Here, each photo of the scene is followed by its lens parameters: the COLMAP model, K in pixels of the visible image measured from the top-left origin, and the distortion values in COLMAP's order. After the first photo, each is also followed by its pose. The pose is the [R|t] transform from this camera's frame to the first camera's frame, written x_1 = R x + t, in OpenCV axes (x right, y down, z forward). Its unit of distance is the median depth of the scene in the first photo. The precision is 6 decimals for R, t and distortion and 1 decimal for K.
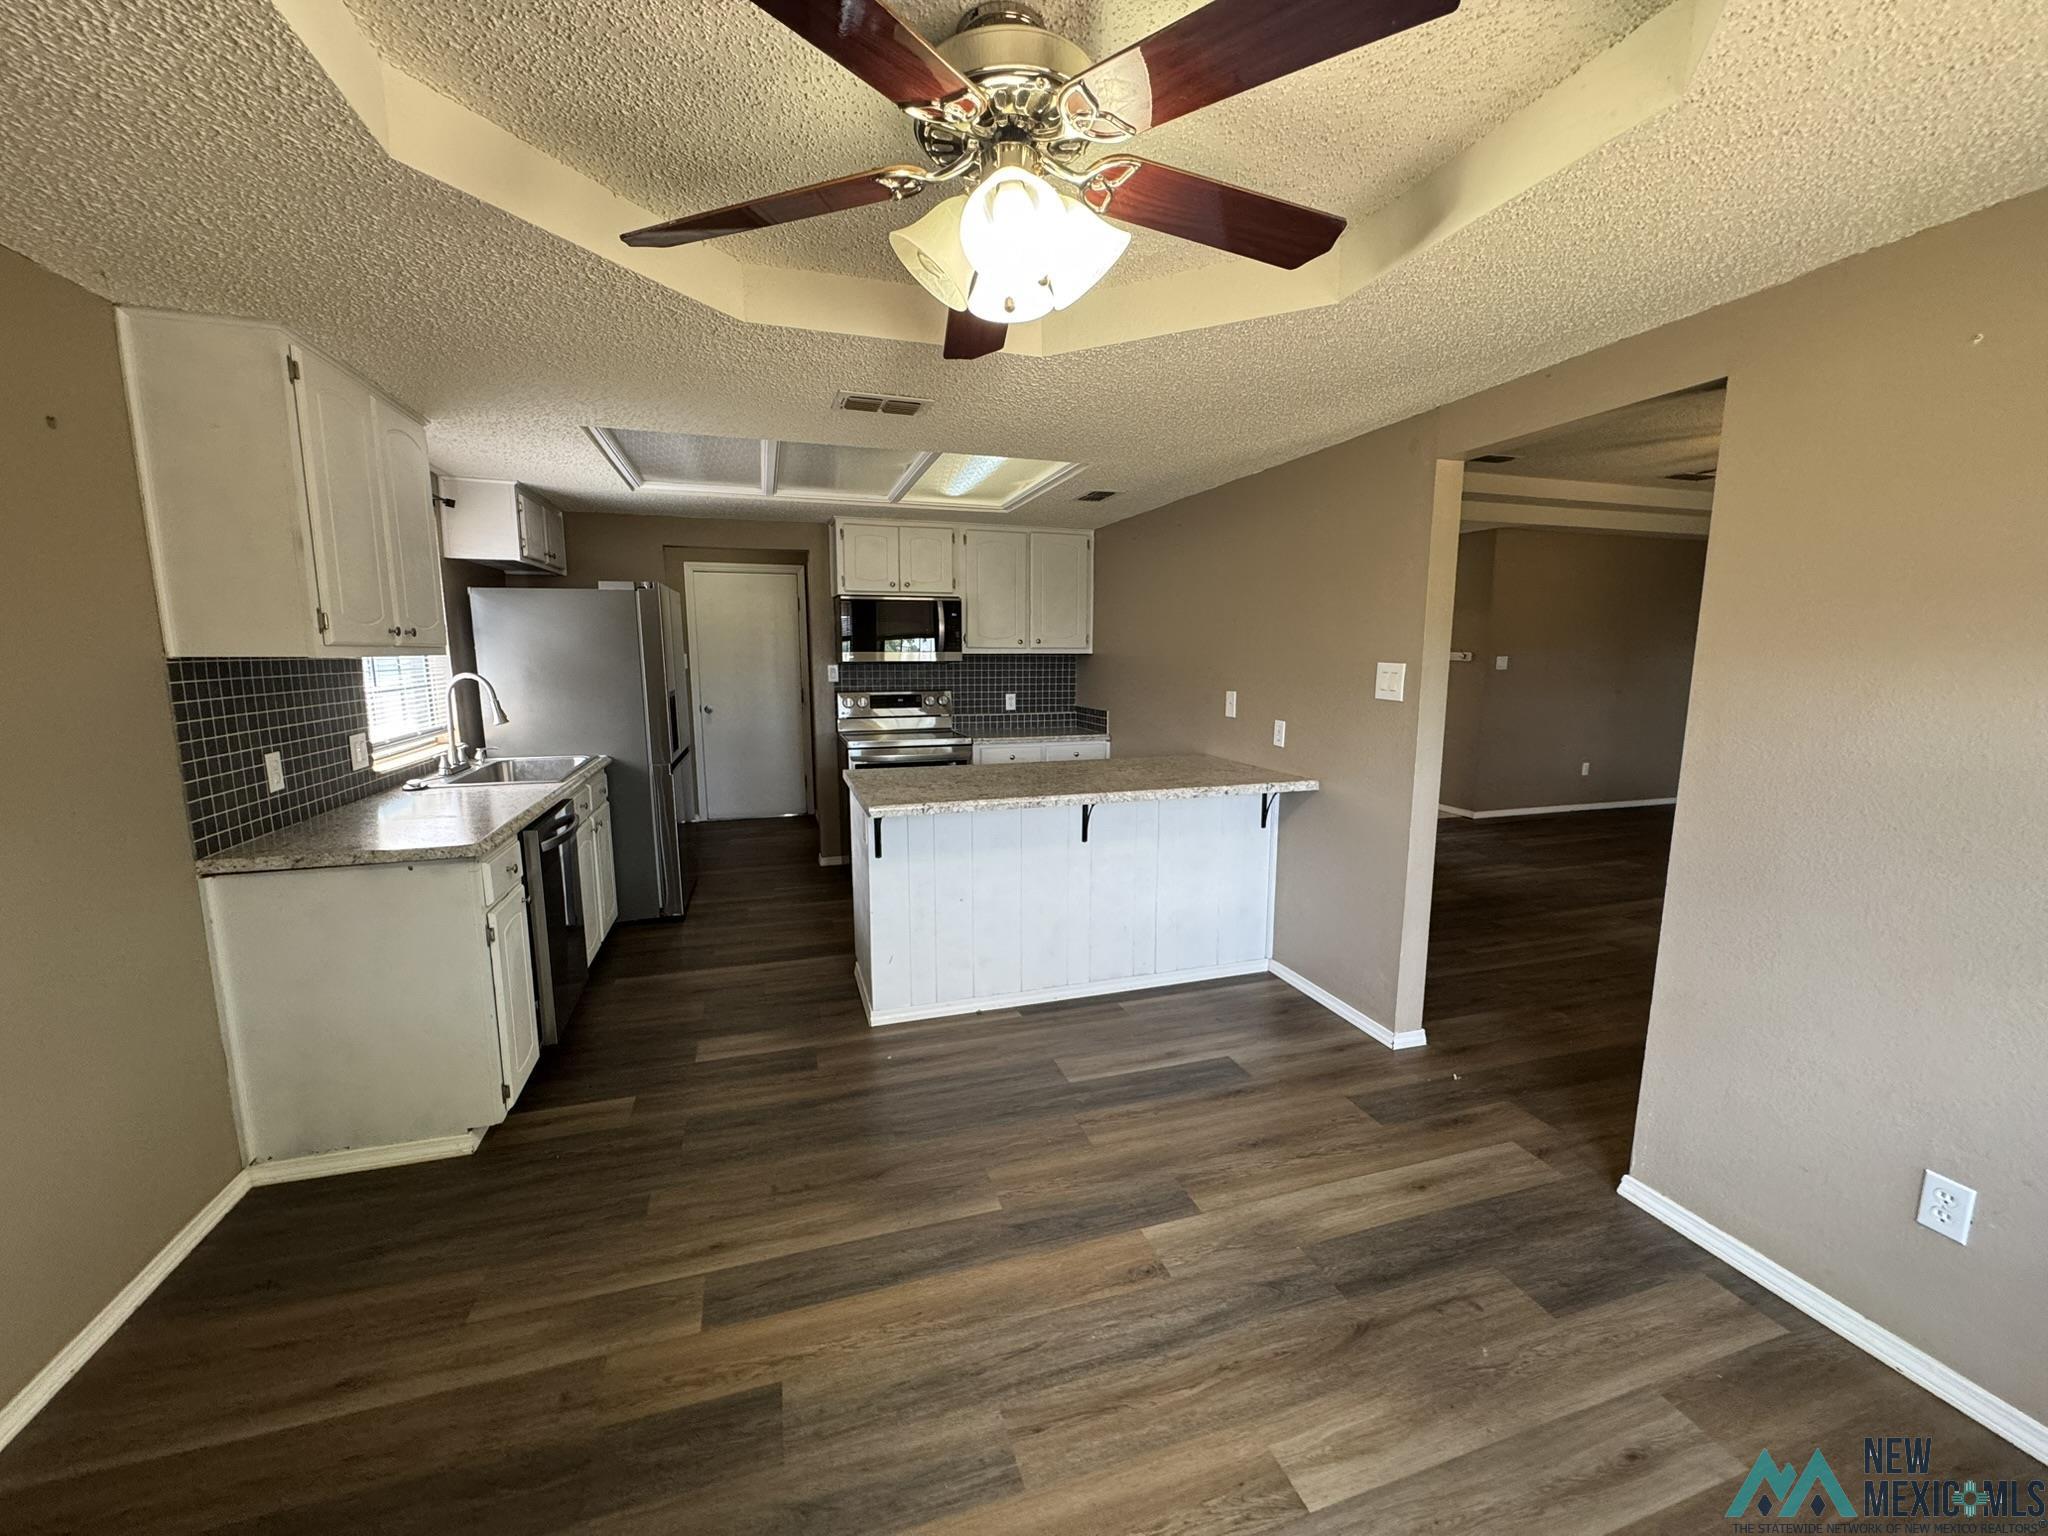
lens RADIAL K [[814.6, 0, 1023.3], [0, 814.6, 766.7], [0, 0, 1]] dist [-0.002024, 0.000485]
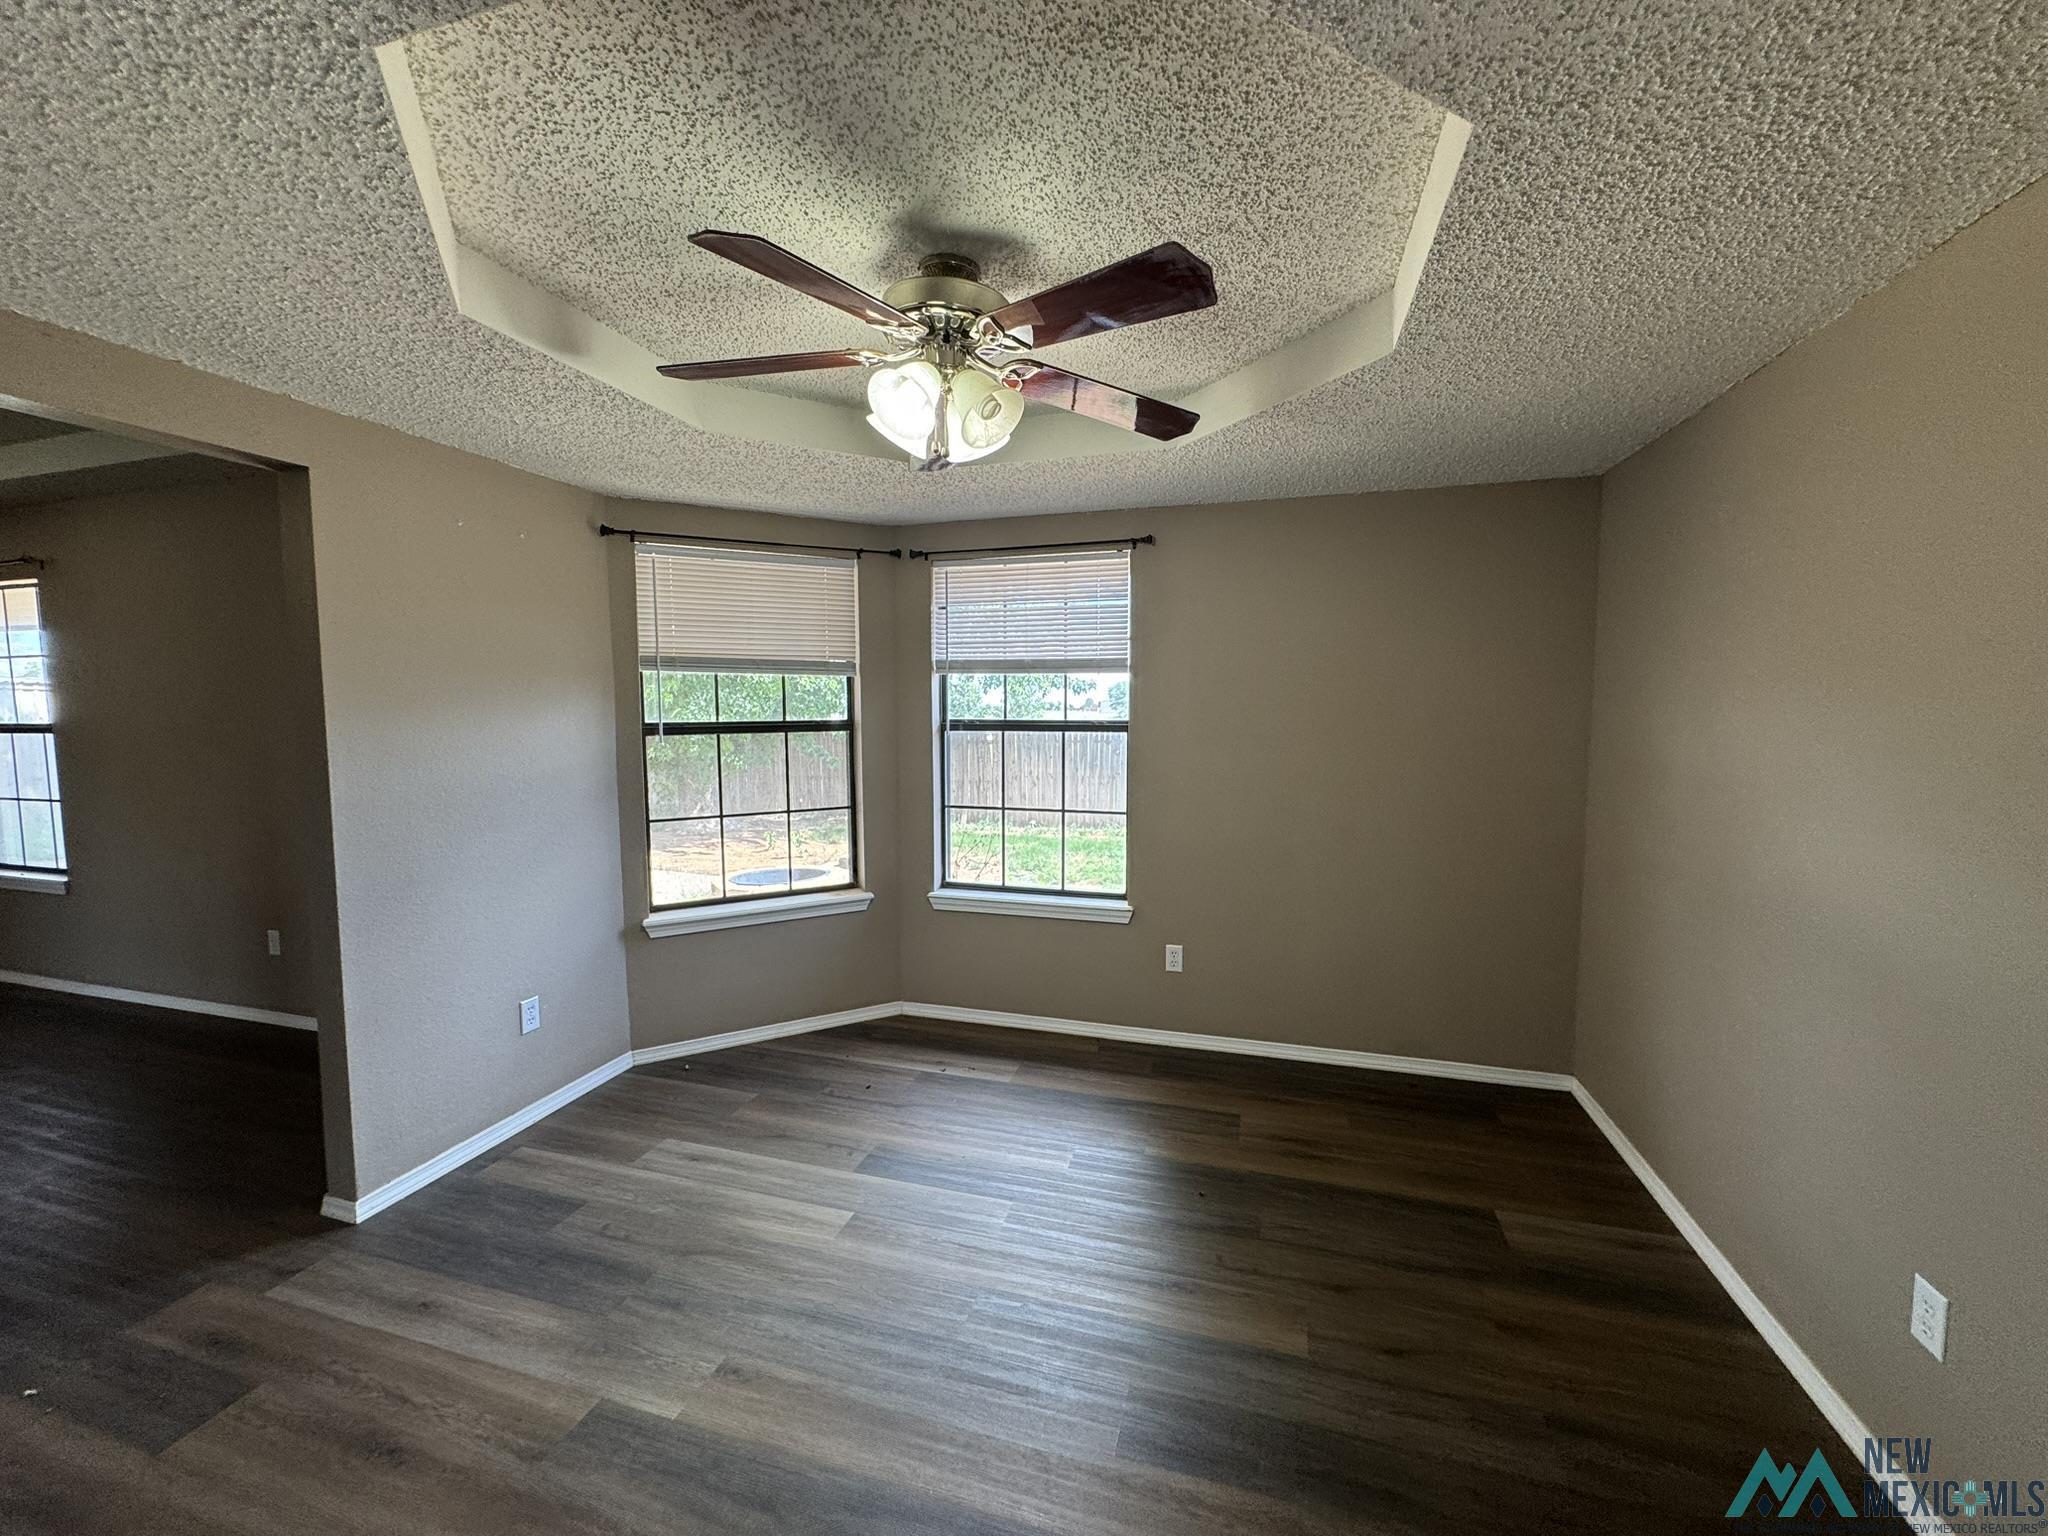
lens RADIAL K [[814.6, 0, 1023.3], [0, 814.6, 766.7], [0, 0, 1]] dist [-0.002024, 0.000485]
pose [[-0.824822, -0.040150, 0.563965, -0.291534], [0.085230, 0.977247, 0.194225, -0.096431], [-0.558931, 0.208268, -0.802633, 0.675521]]
